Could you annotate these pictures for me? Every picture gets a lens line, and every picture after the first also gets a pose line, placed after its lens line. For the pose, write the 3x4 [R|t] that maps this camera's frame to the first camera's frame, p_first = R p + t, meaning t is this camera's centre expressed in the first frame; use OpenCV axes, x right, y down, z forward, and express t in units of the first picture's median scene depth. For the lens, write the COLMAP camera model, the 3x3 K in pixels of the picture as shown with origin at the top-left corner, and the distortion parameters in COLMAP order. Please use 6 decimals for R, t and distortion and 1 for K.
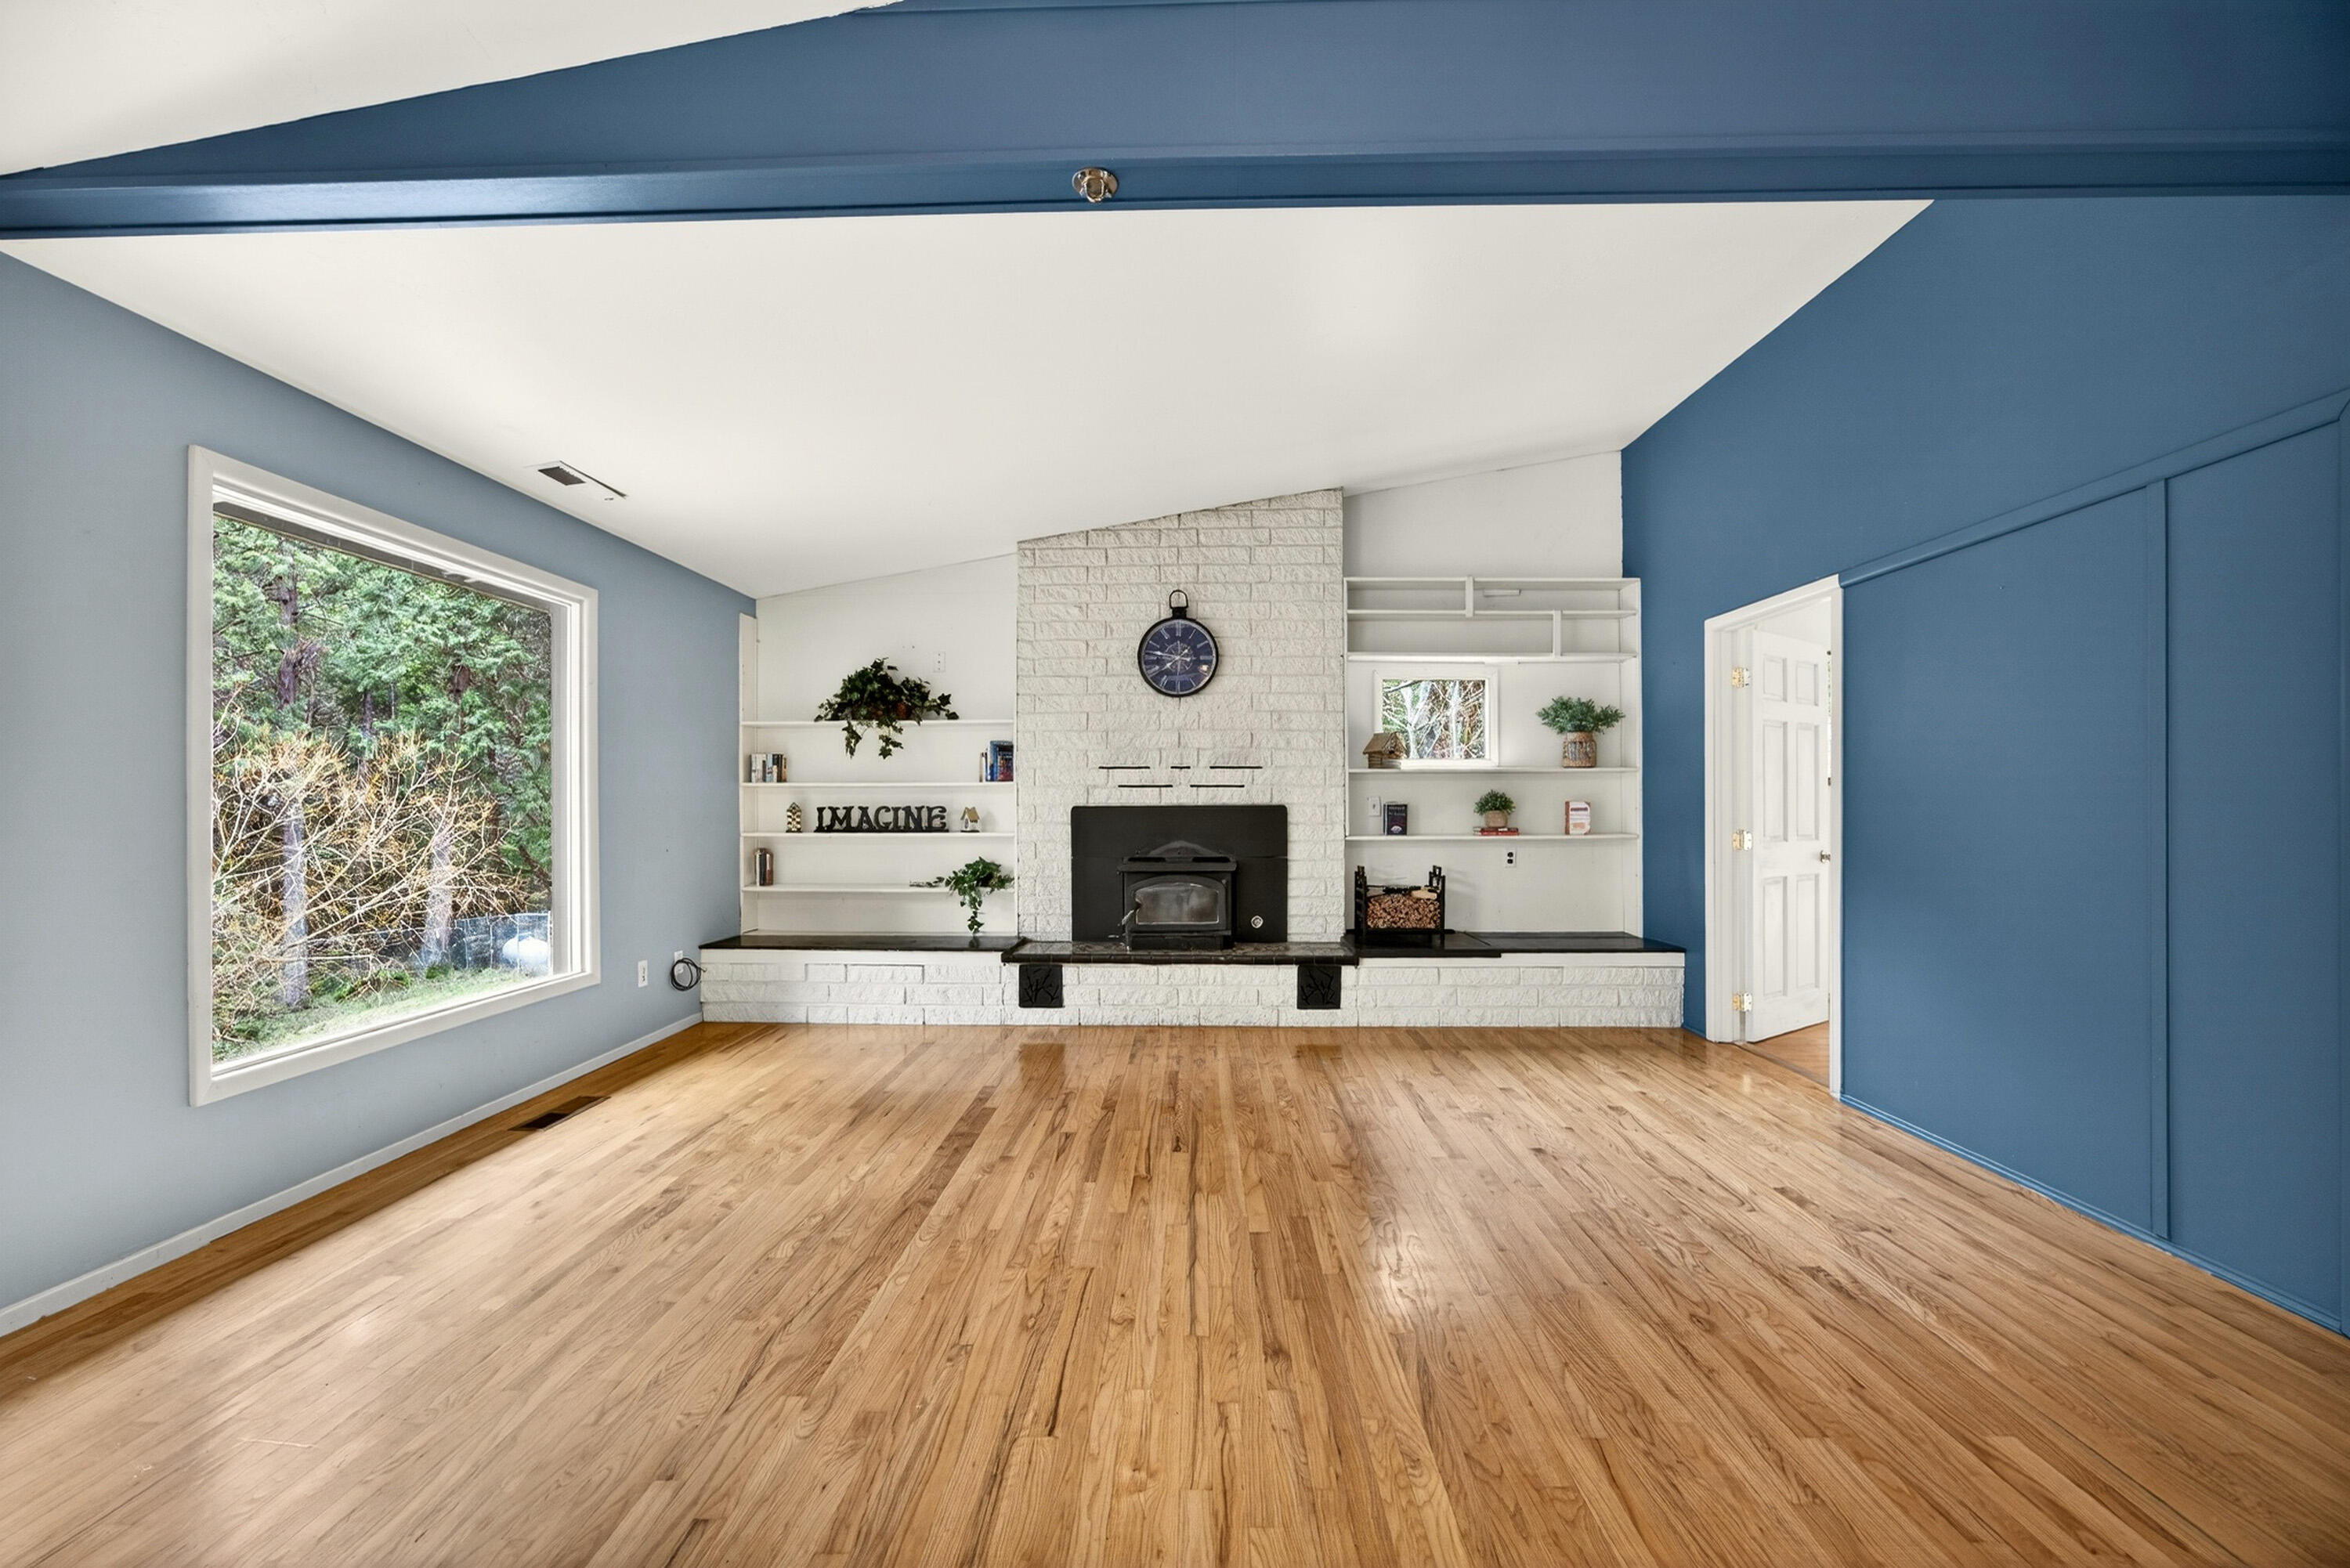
lens RADIAL K [[917.3, 0, 1178.1], [0, 917.3, 801.6], [0, 0, 1]] dist [-0.014545, -0.000170]
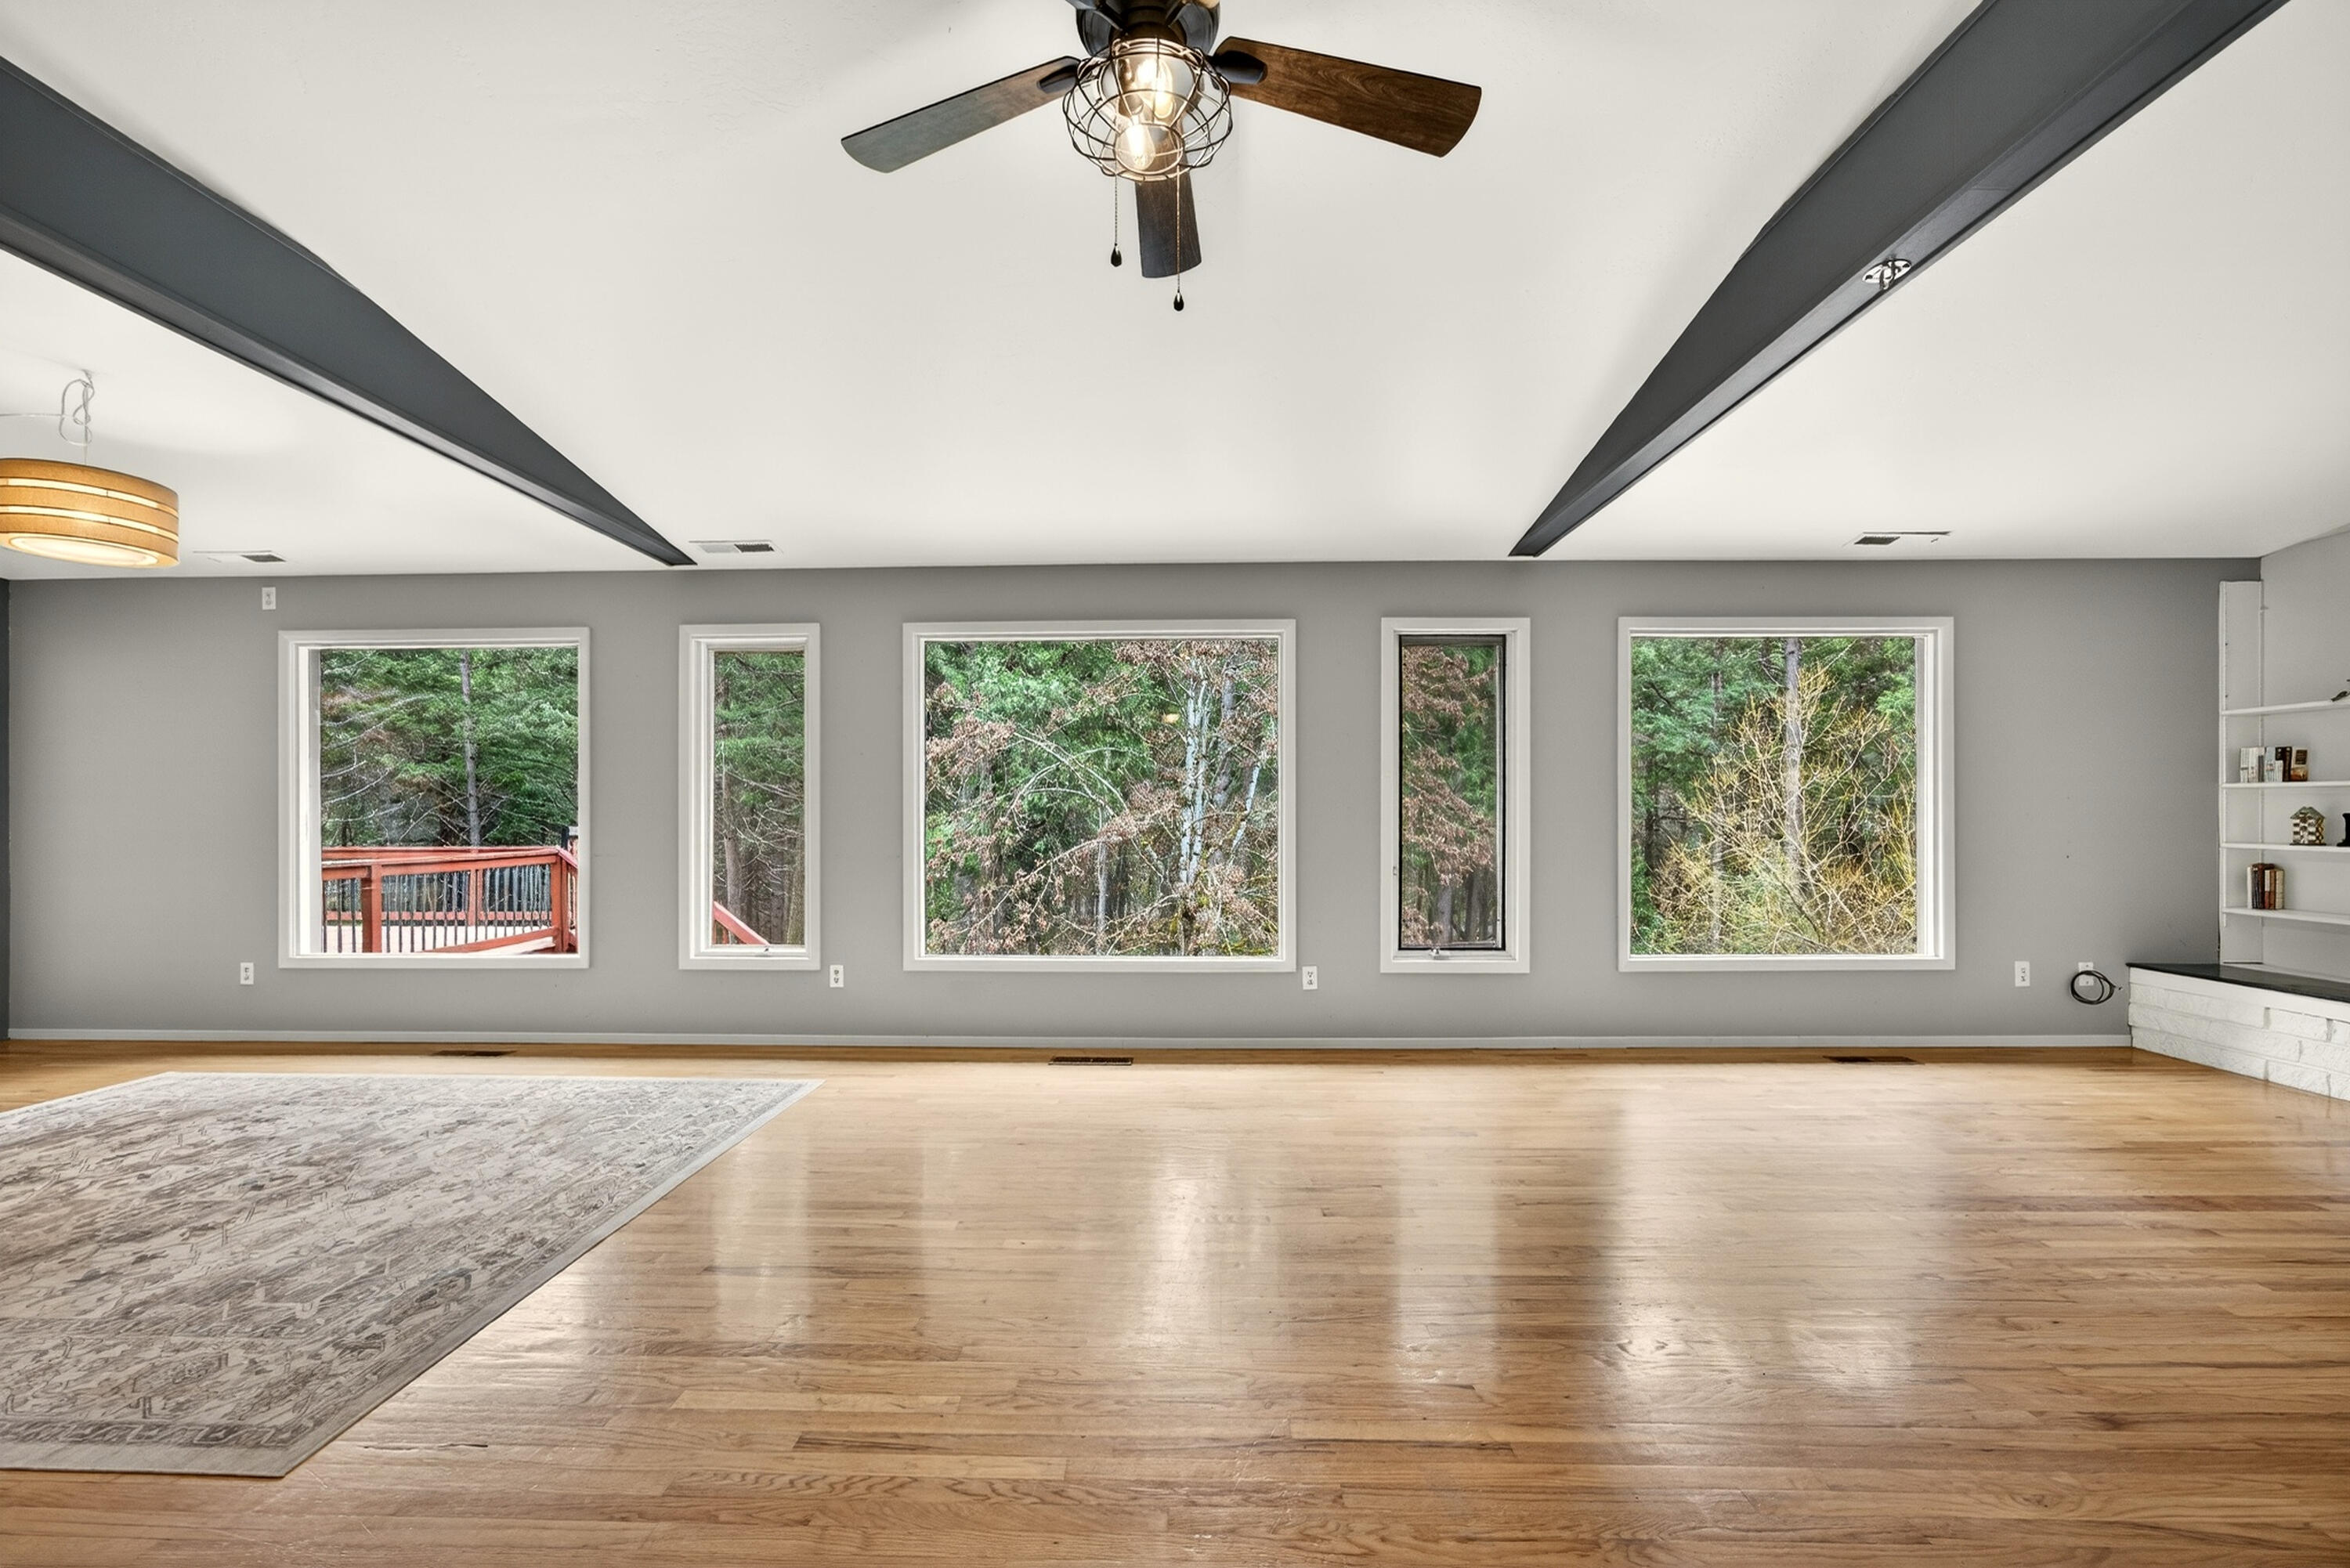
lens RADIAL K [[962.5, 0, 1181.1], [0, 962.5, 800.1], [0, 0, 1]] dist [-0.003603, -0.000088]
pose [[0.011040, -0.010287, -0.999886, 0.471107], [0.001626, 0.999946, -0.010270, 0.002221], [0.999938, -0.001513, 0.011057, 0.038421]]
